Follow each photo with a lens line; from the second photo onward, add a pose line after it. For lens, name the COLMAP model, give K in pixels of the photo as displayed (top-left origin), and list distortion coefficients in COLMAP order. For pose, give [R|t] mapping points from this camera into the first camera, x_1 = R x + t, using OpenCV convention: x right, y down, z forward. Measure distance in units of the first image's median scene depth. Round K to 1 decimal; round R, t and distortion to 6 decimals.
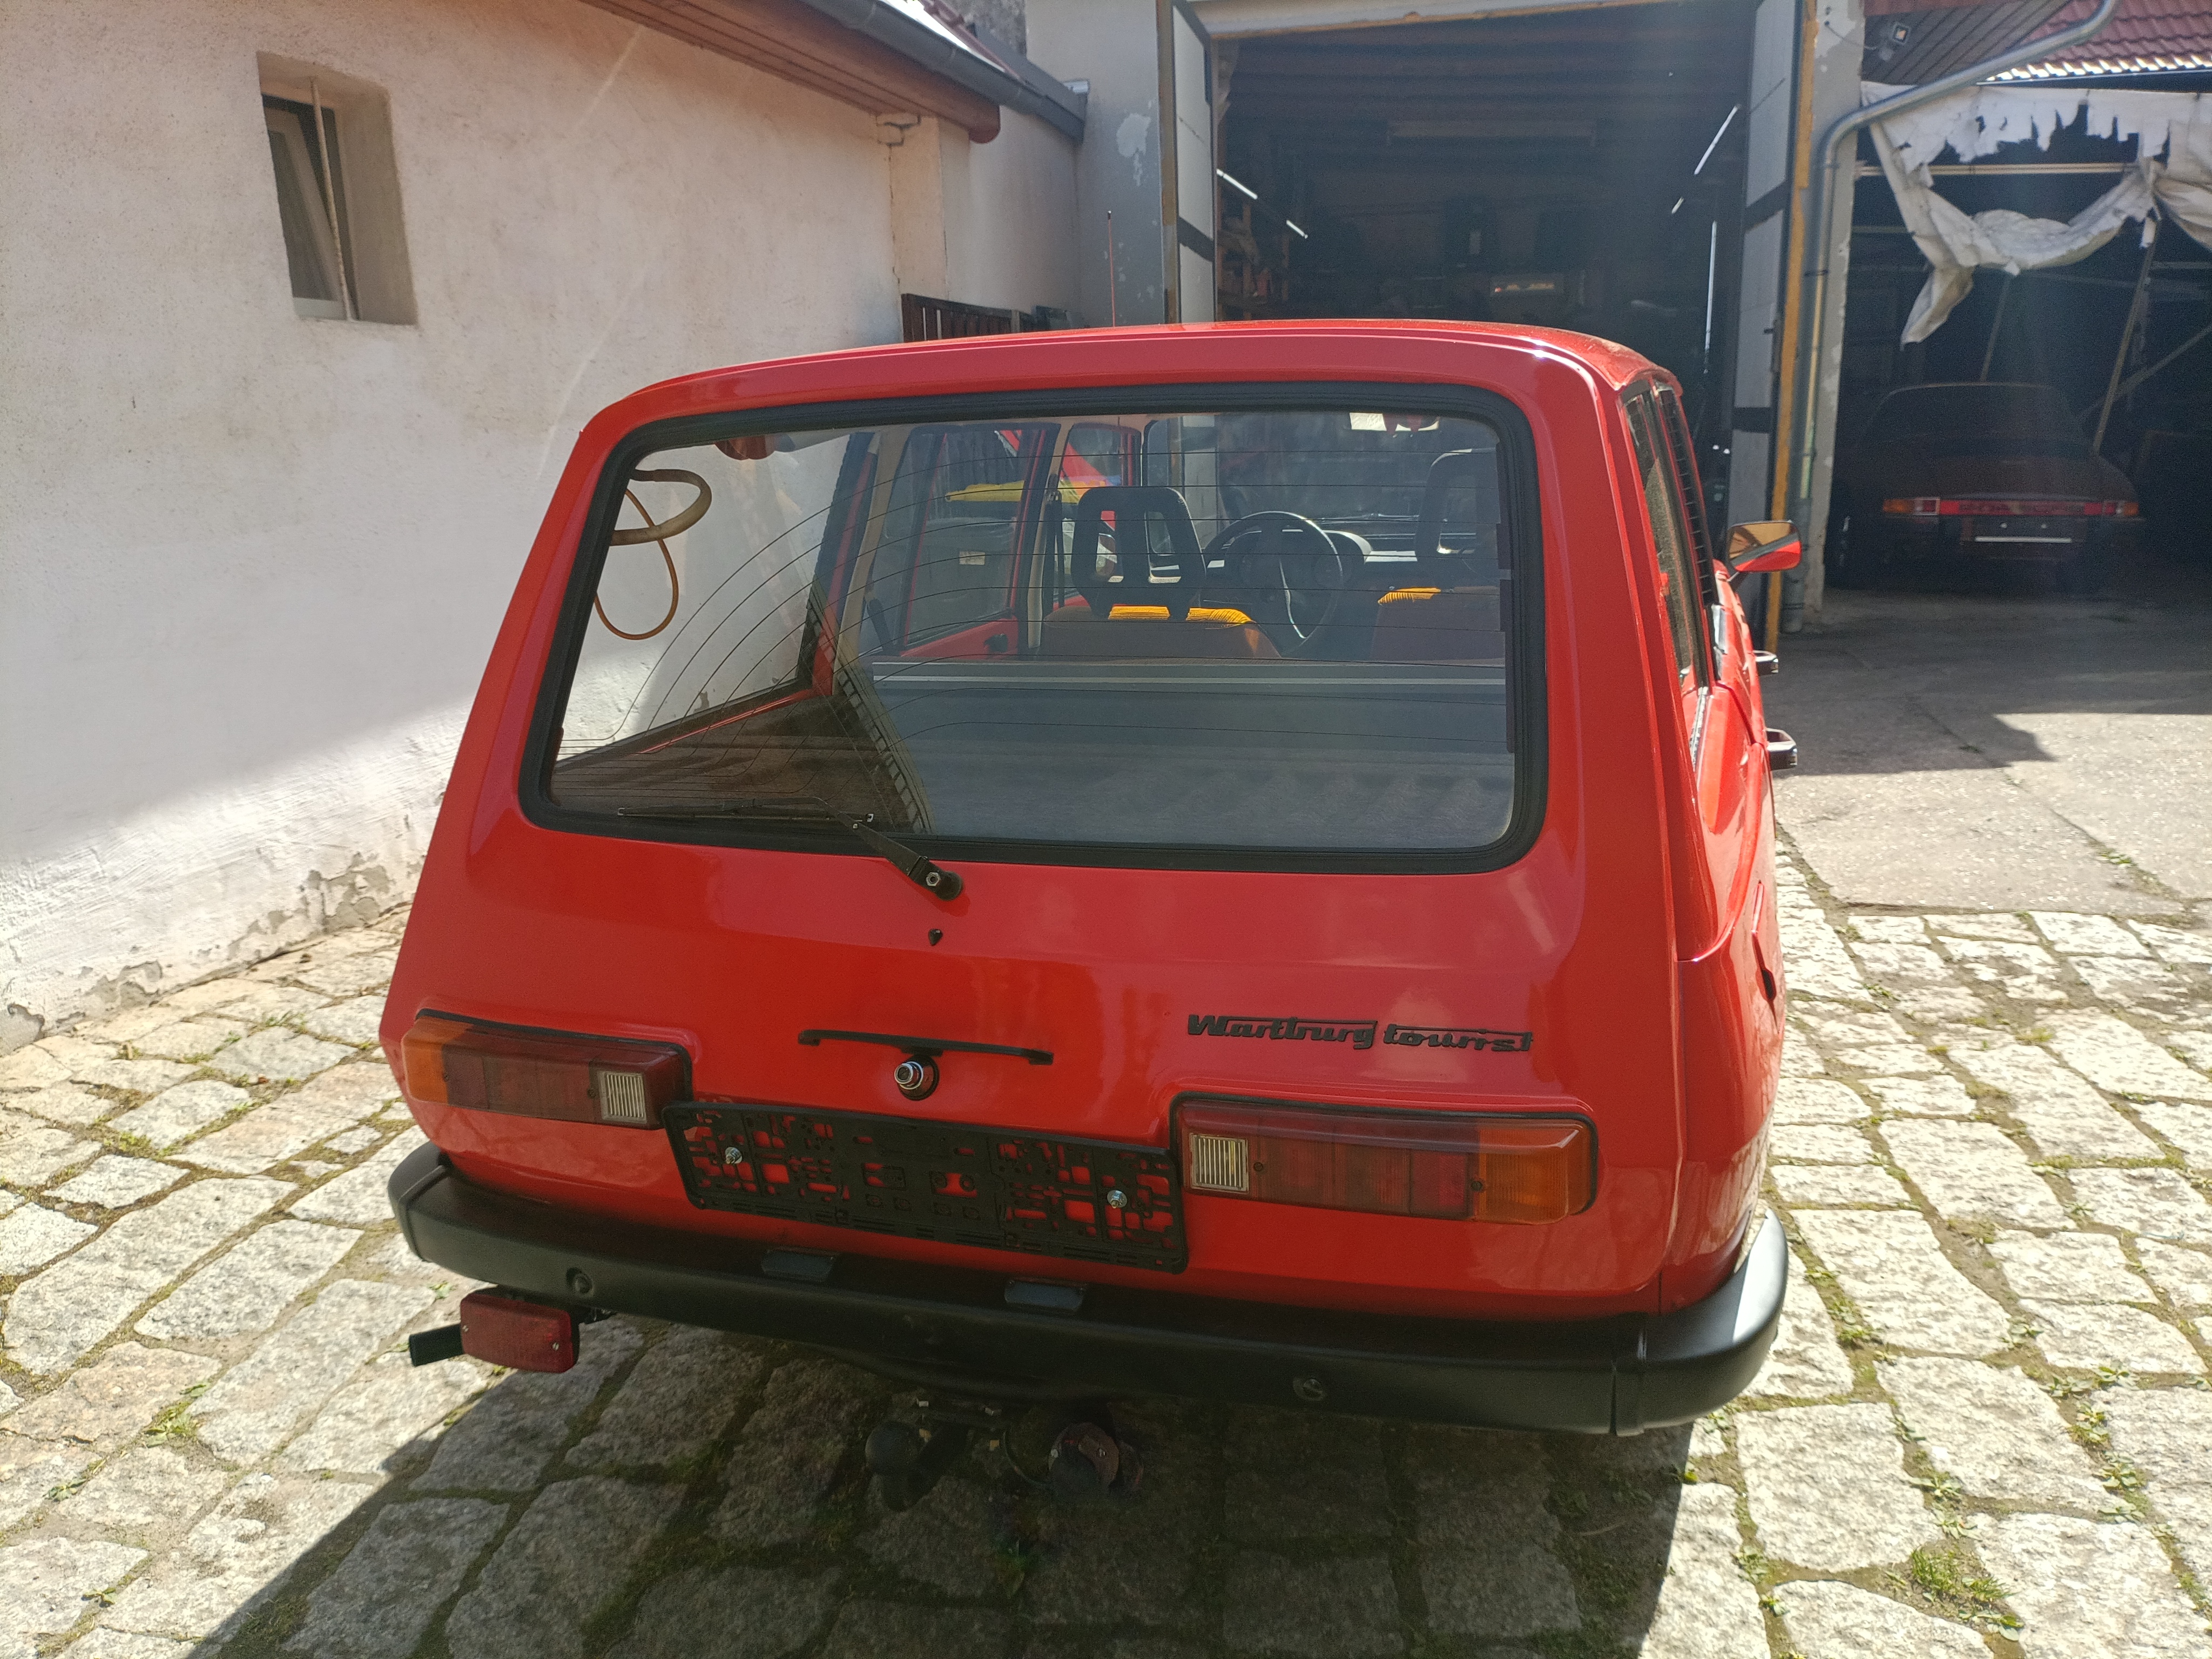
lens RADIAL K [[1659.5, 0, 1093.7], [0, 1659.5, 839.2], [0, 0, 1]] dist [0.059394, -0.073131]
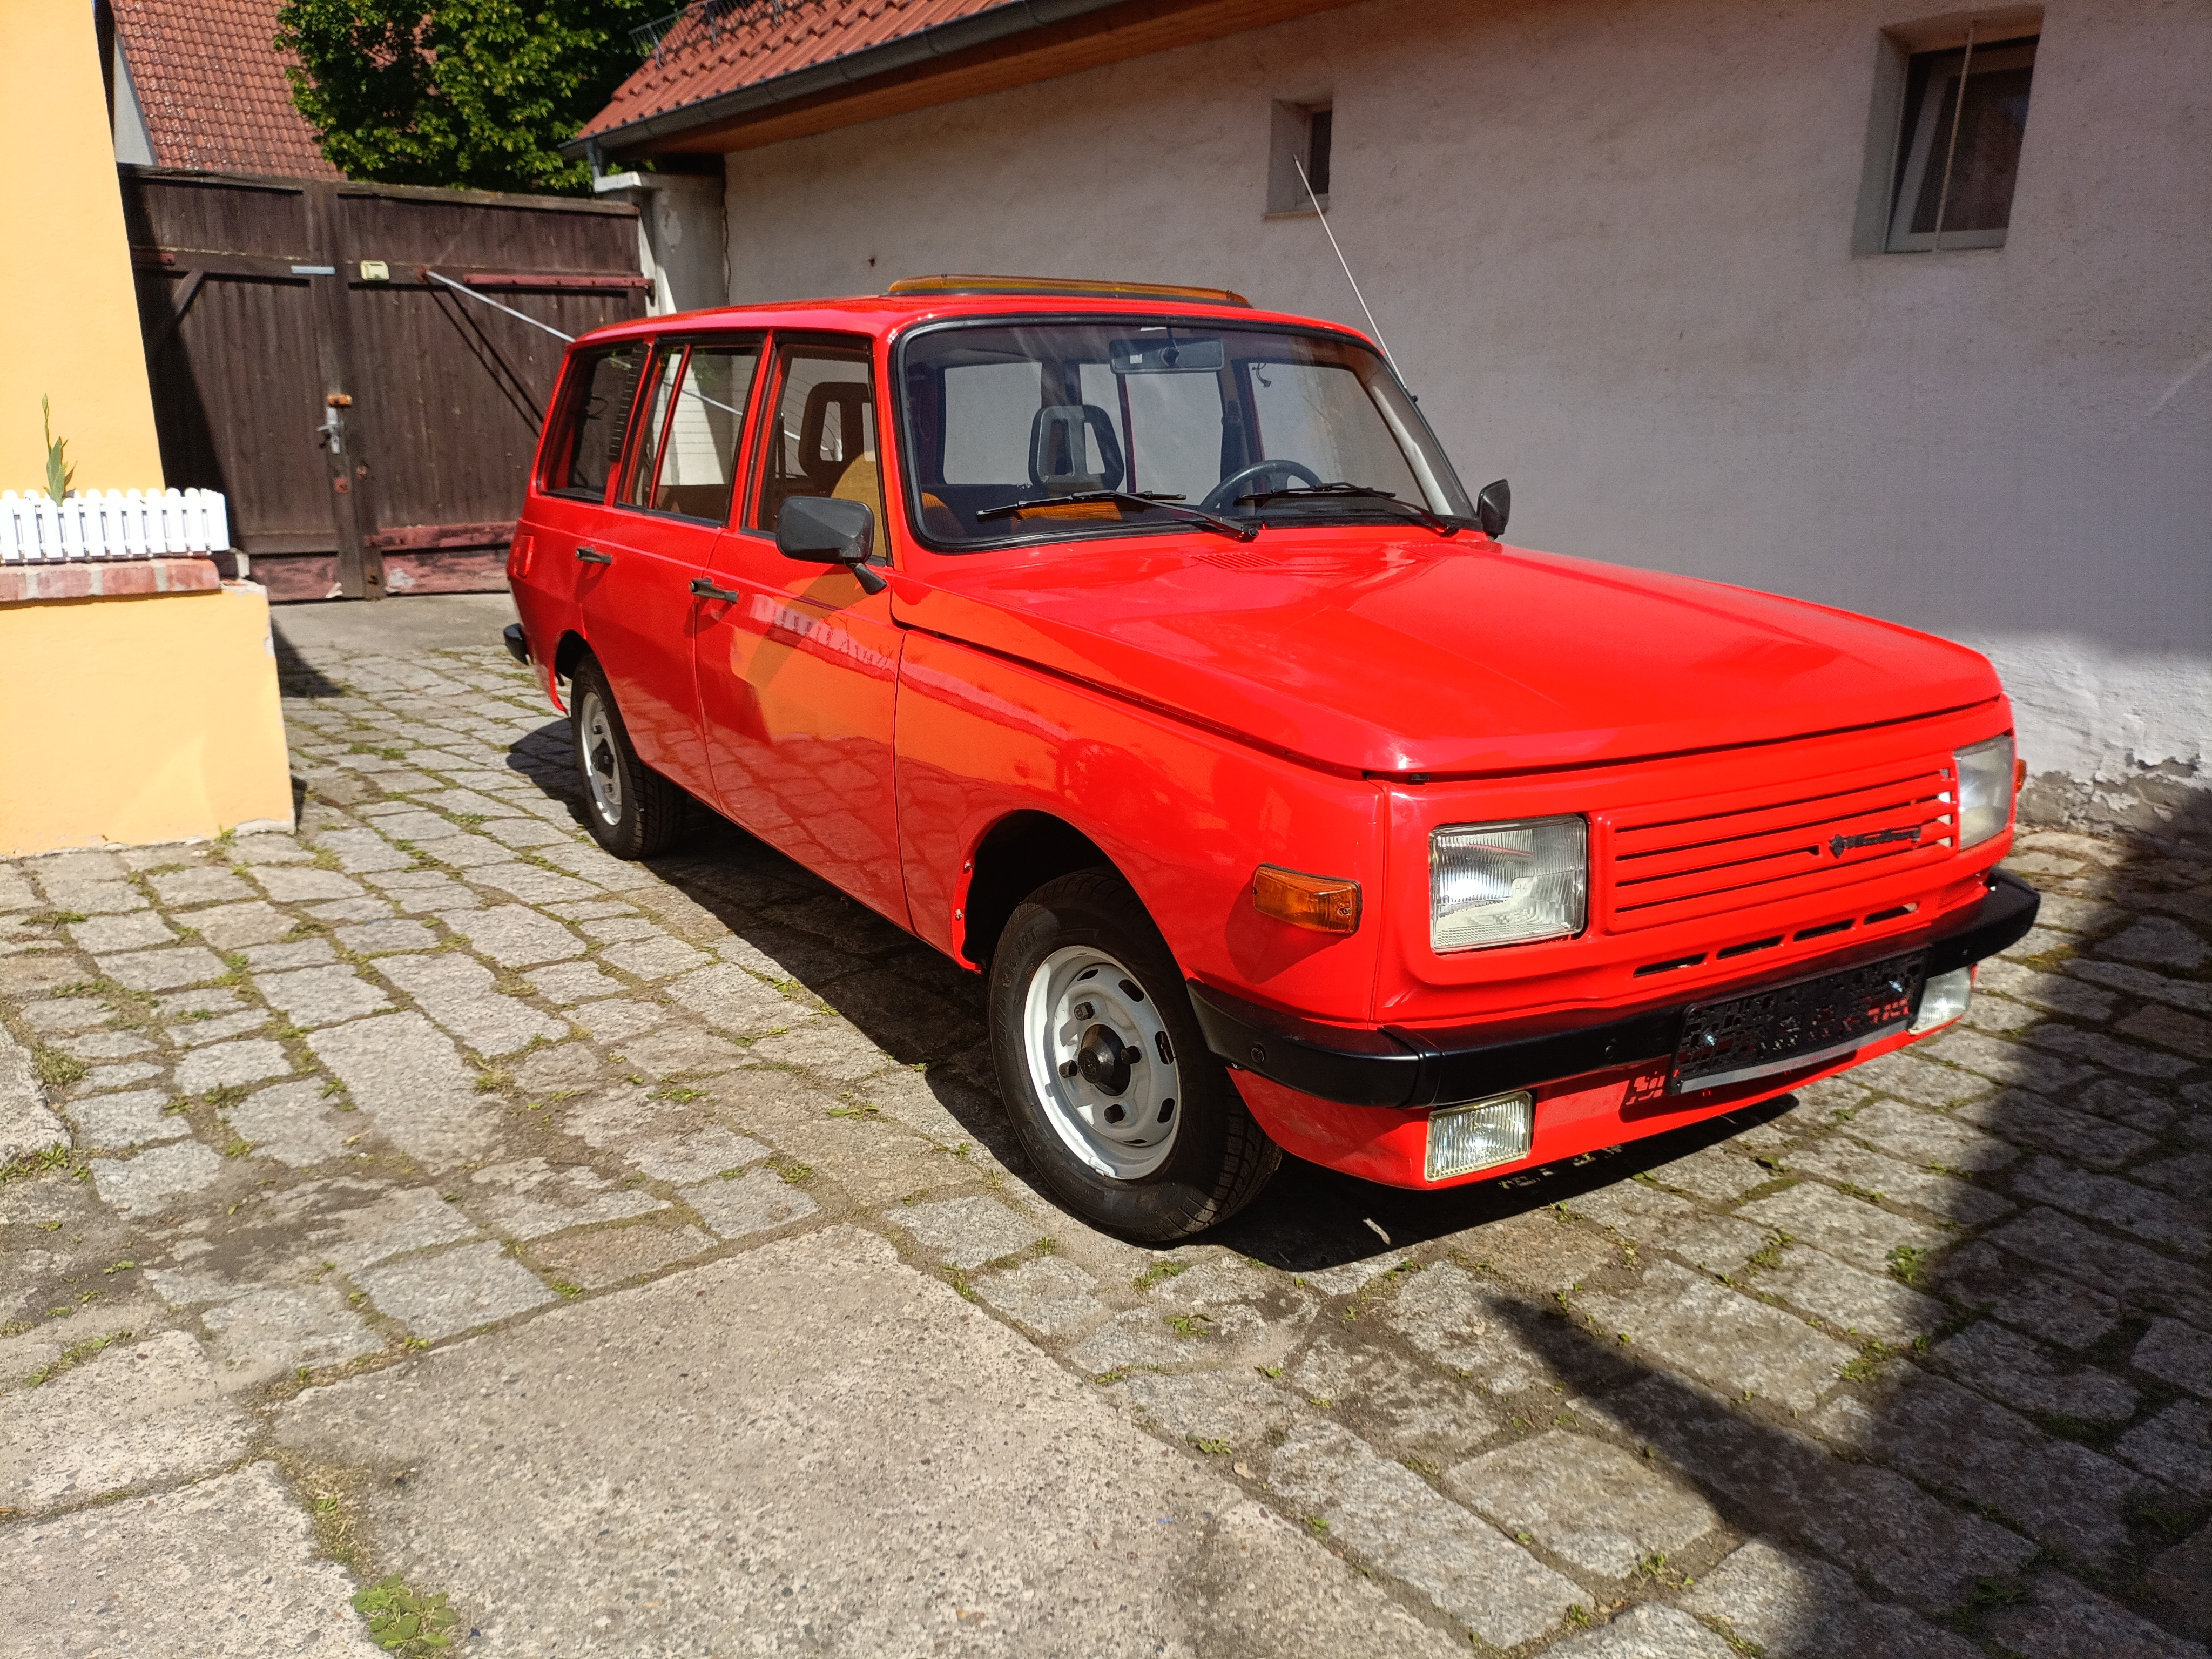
lens RADIAL K [[1659.5, 0, 1093.7], [0, 1659.5, 839.2], [0, 0, 1]] dist [0.059394, -0.073131]
pose [[-0.614452, 0.229996, -0.754686, 1.056365], [-0.183782, 0.888524, 0.420416, -0.442751], [0.767250, 0.397024, -0.503686, 1.725484]]
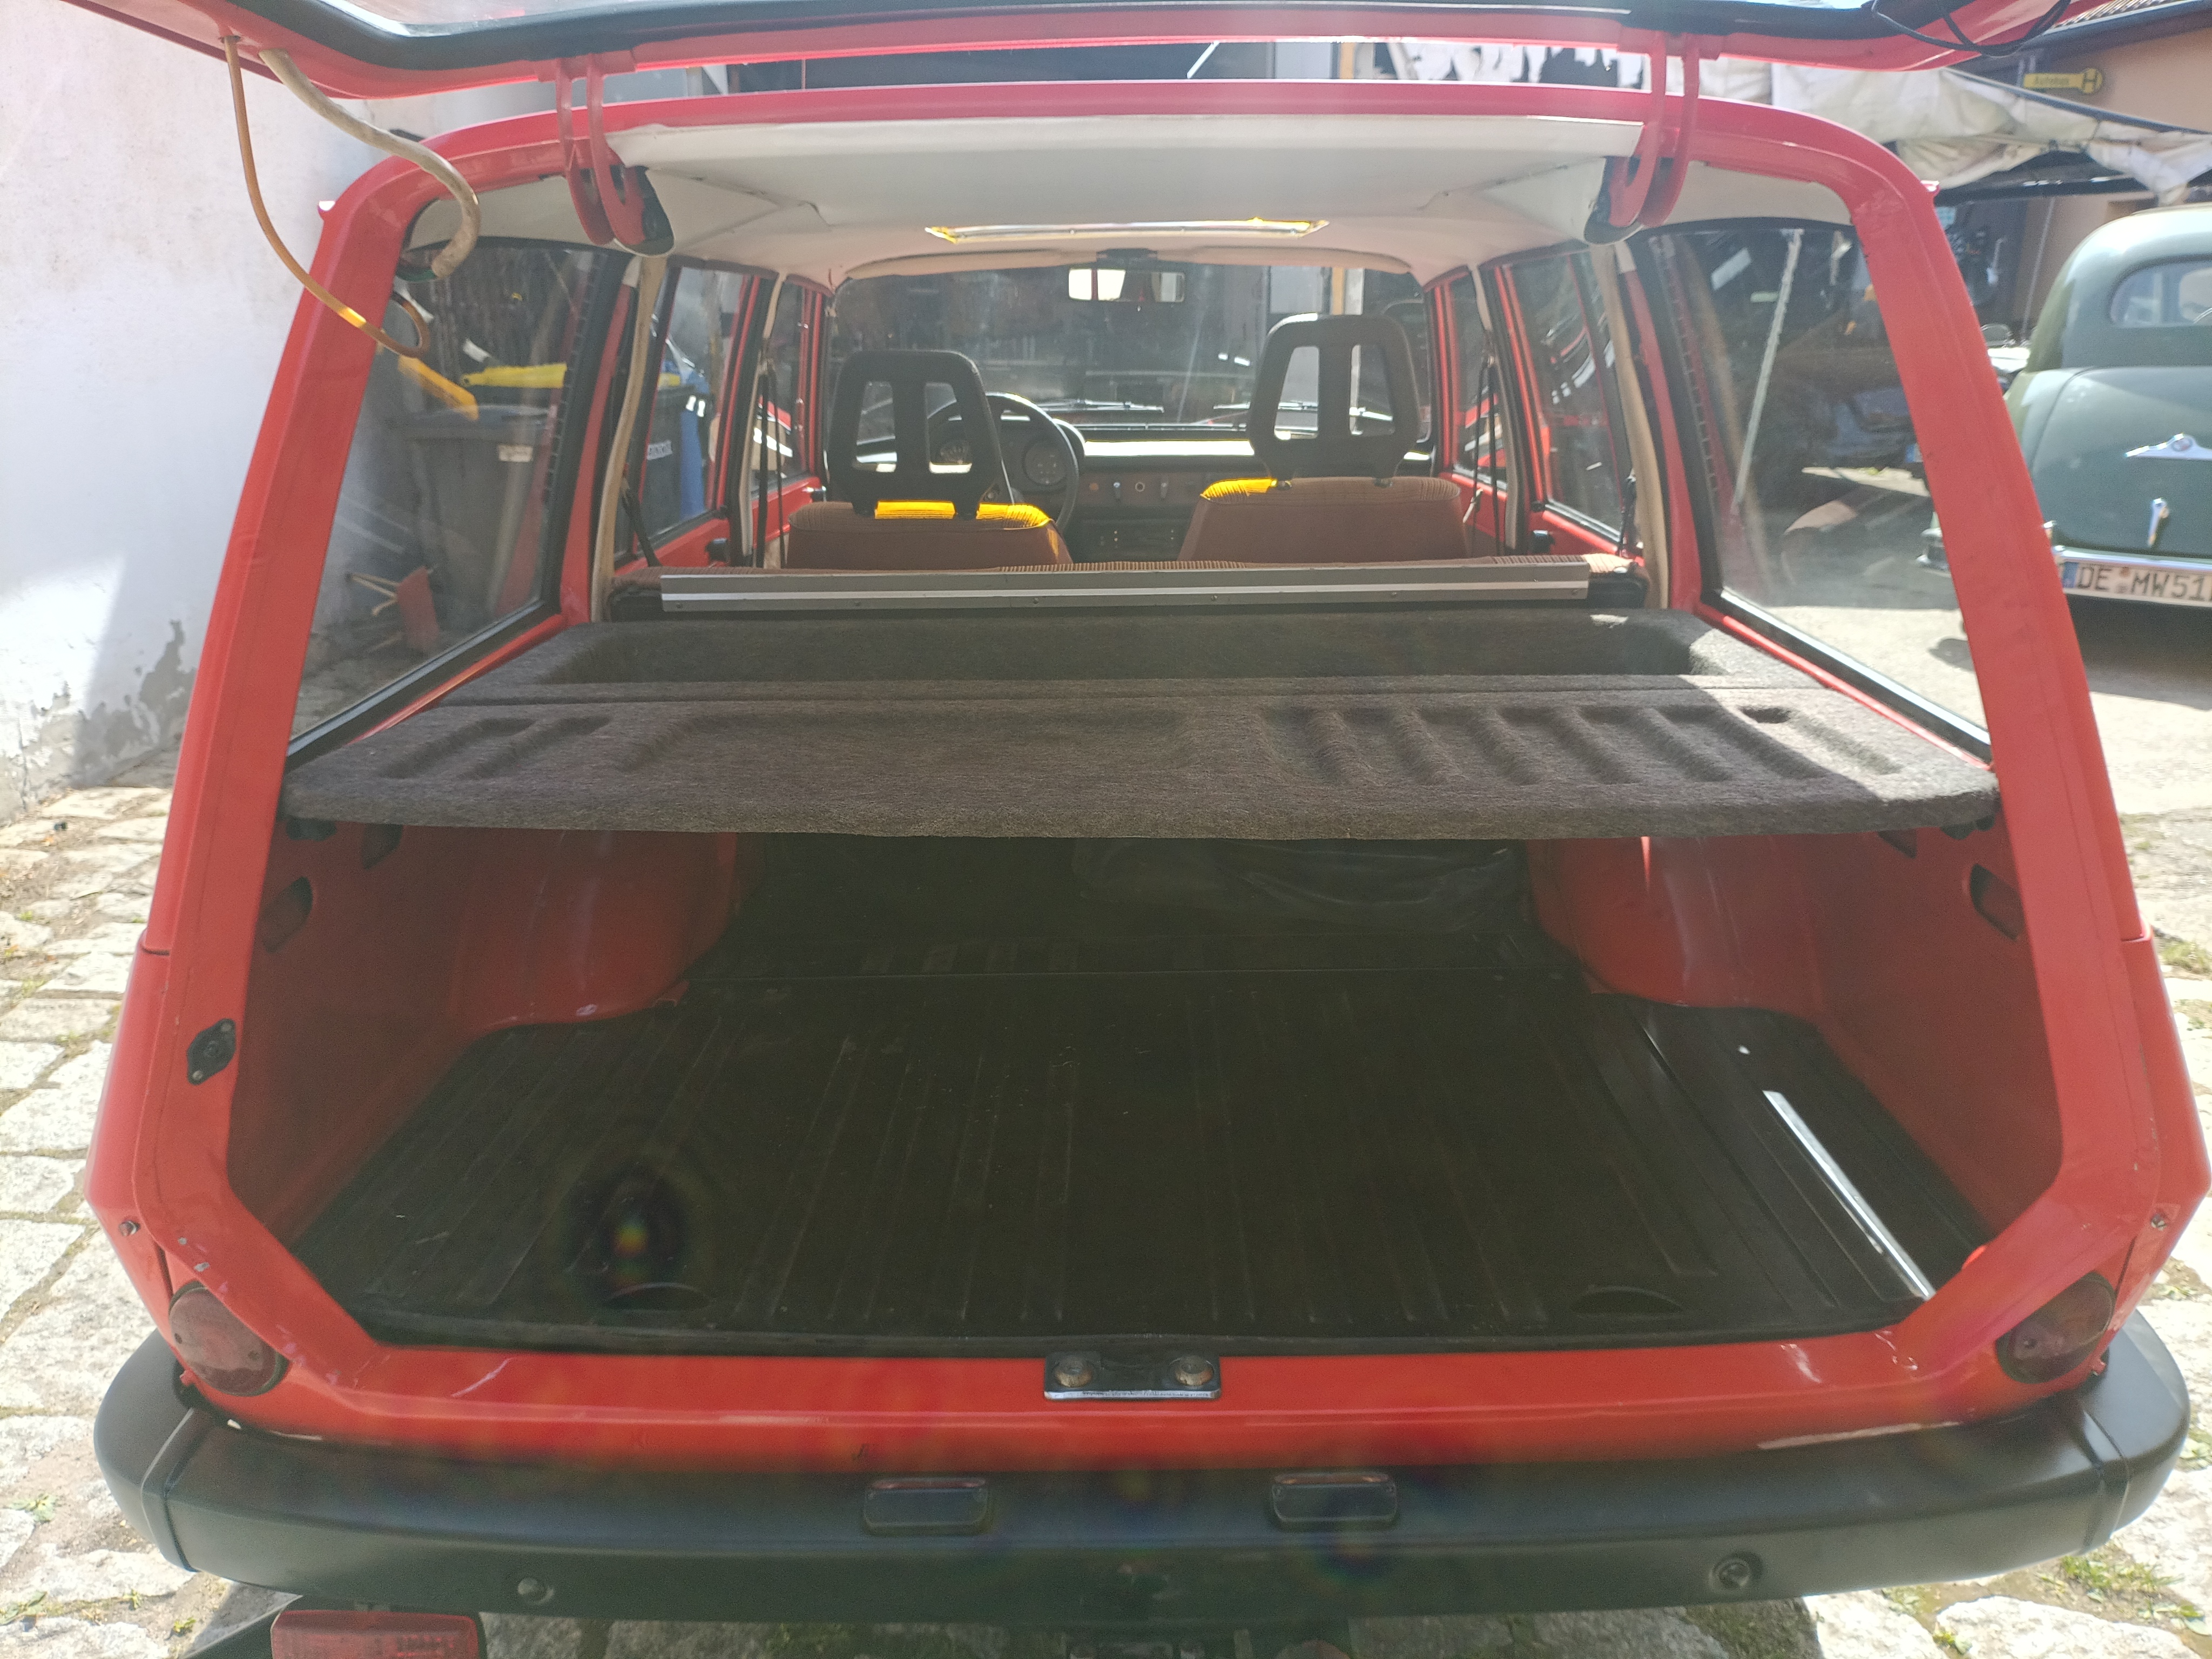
lens RADIAL K [[1670.1, 0, 1102.2], [0, 1670.1, 829.6], [0, 0, 1]] dist [0.058799, -0.058577]
pose [[0.946655, -0.065296, 0.315563, -0.150197], [0.051042, 0.997277, 0.053235, -0.019098], [-0.318180, -0.034288, 0.947410, 0.183855]]
